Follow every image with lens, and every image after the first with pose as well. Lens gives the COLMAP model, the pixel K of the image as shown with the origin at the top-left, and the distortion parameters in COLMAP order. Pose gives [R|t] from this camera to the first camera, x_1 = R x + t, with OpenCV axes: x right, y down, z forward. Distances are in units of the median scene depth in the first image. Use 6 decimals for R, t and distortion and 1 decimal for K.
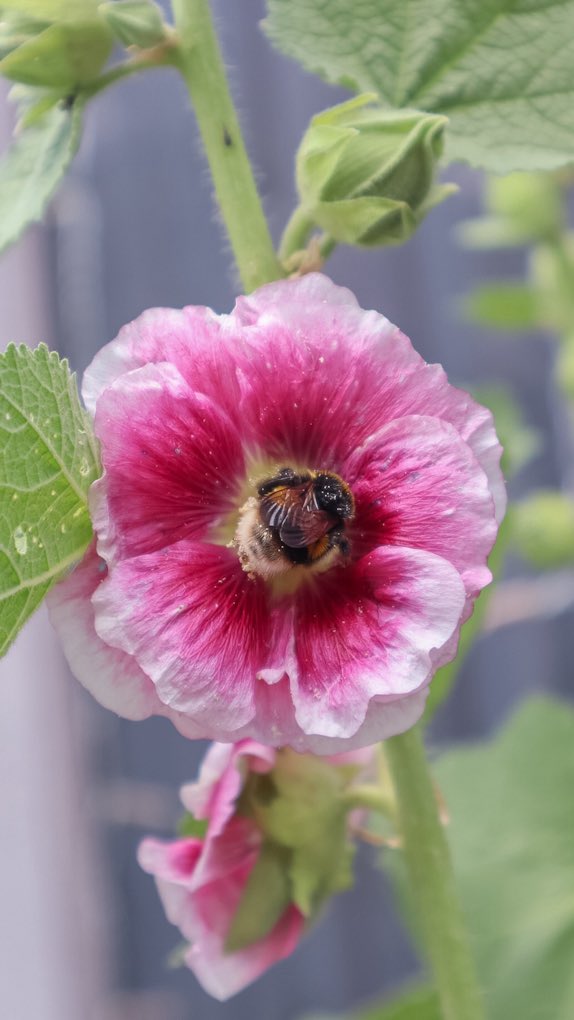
lens RADIAL K [[2469.4, 0, 287.0], [0, 2469.4, 510.0], [0, 0, 1]] dist [-0.420775, 2.186400]
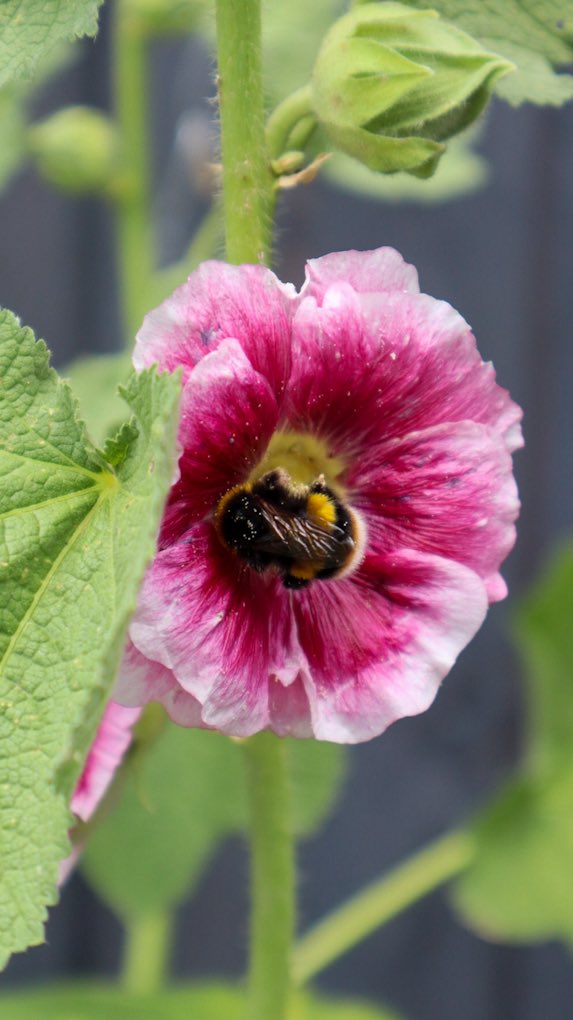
lens RADIAL K [[2469.4, 0, 286.5], [0, 2469.4, 510.0], [0, 0, 1]] dist [-0.420775, 2.186400]
pose [[0.820439, -0.021336, 0.571336, -0.541421], [-0.229903, 0.902639, 0.363850, -0.332602], [-0.523473, -0.429869, 0.735655, 0.325786]]
